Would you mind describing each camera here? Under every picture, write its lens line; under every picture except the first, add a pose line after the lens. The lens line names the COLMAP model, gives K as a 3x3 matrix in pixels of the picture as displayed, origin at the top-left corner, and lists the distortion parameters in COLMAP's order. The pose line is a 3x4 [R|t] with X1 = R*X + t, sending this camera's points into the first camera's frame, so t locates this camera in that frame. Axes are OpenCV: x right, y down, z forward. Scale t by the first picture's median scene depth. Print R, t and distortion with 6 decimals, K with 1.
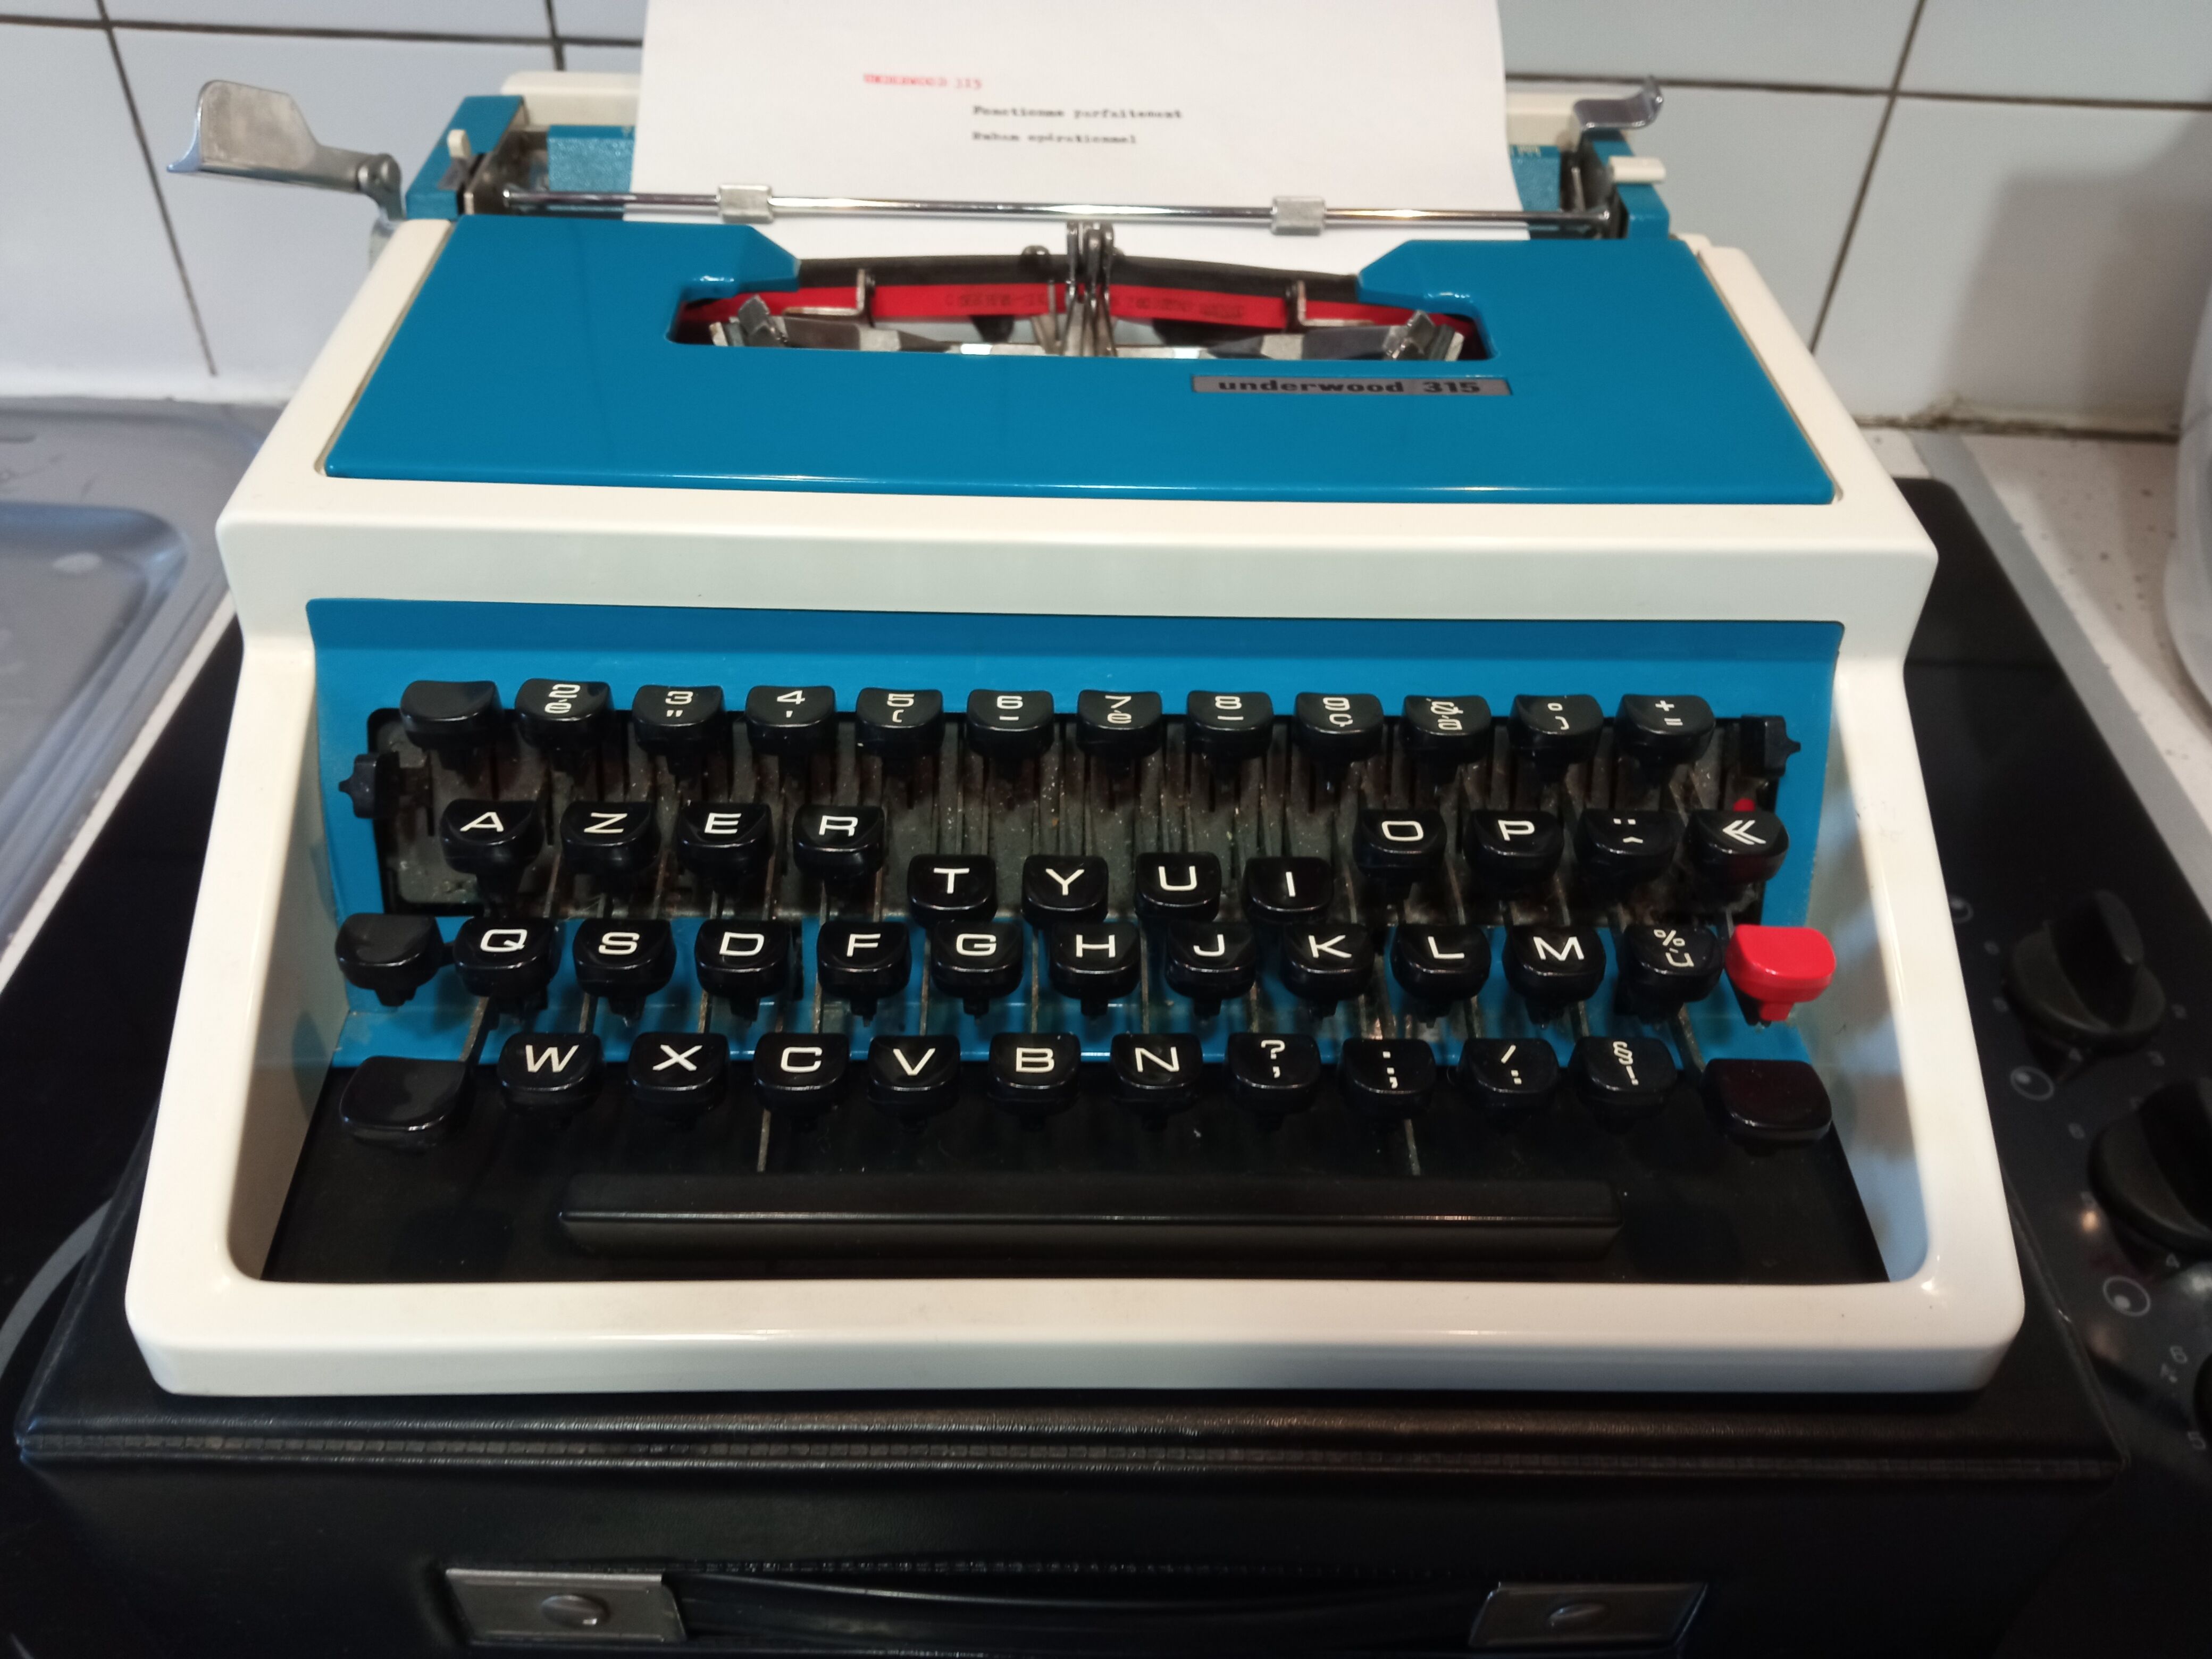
lens RADIAL K [[1877.5, 0, 1095.9], [0, 1877.5, 816.3], [0, 0, 1]] dist [0.041338, -0.125726]
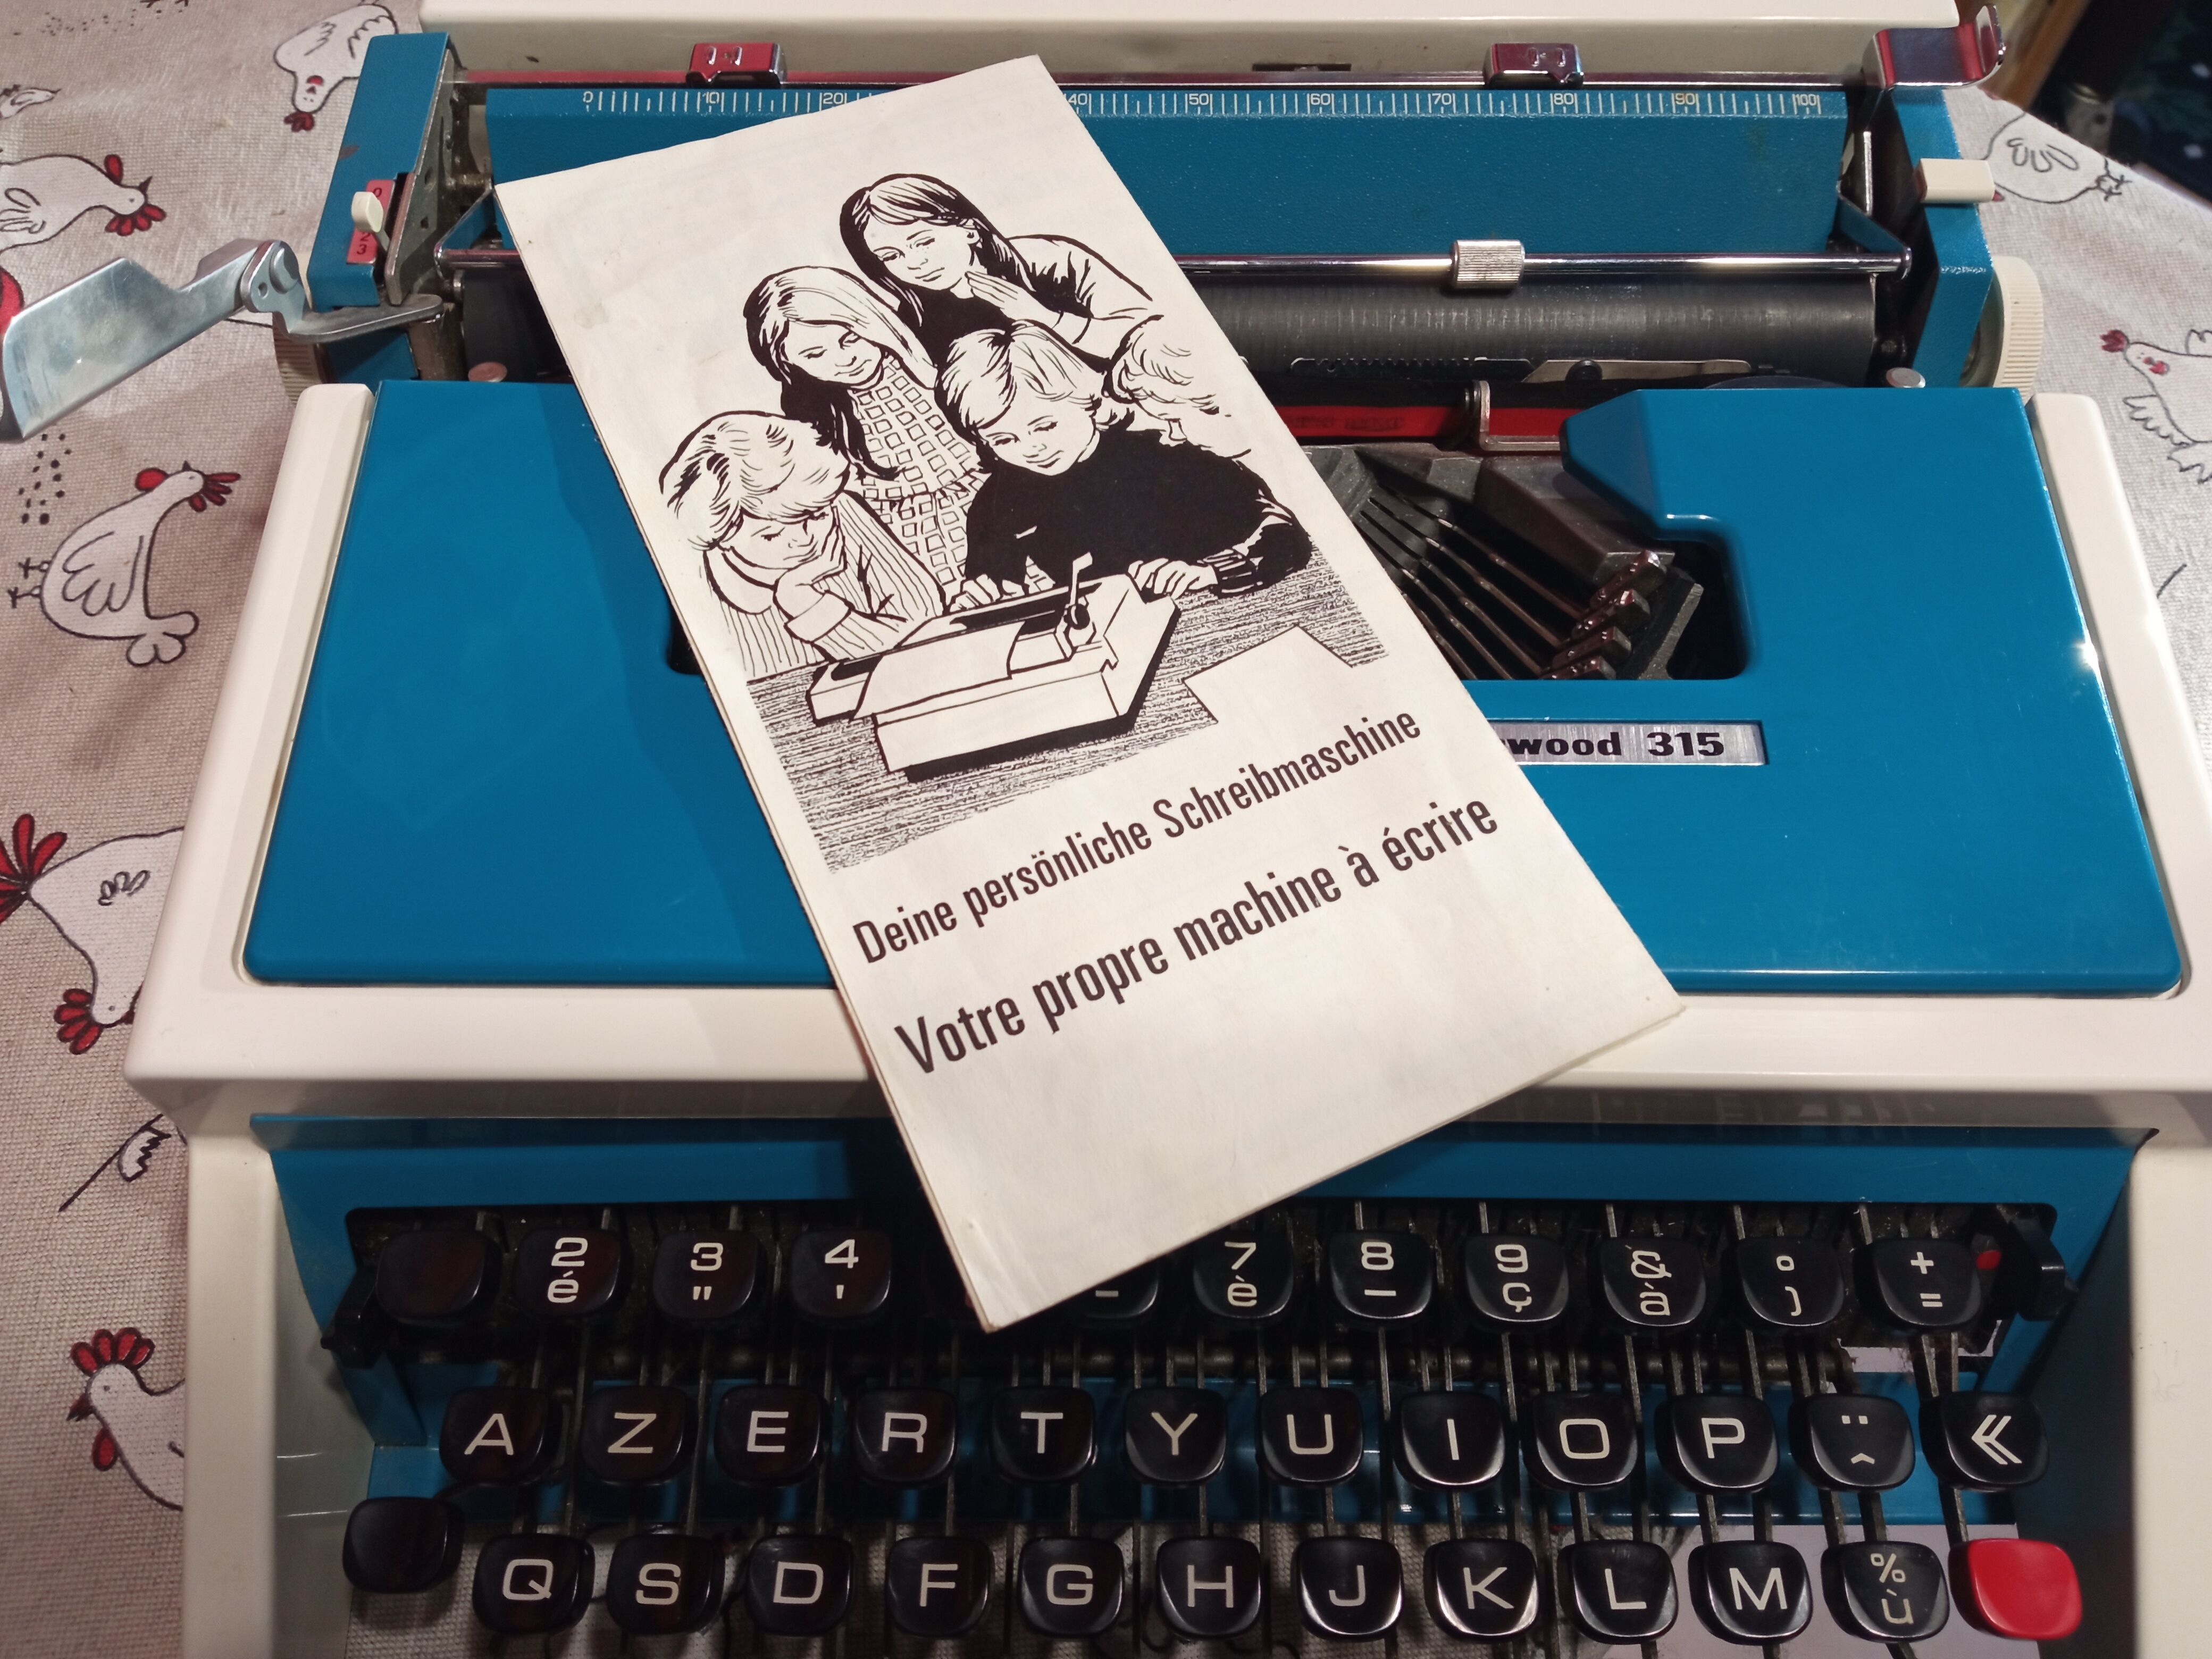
lens RADIAL K [[1877.5, 0, 1101.2], [0, 1877.5, 827.8], [0, 0, 1]] dist [0.041338, -0.125726]
pose [[0.998863, 0.009455, -0.046735, -0.012595], [0.007585, 0.936160, 0.351491, -0.534479], [0.047075, -0.351446, 0.935024, 0.307344]]
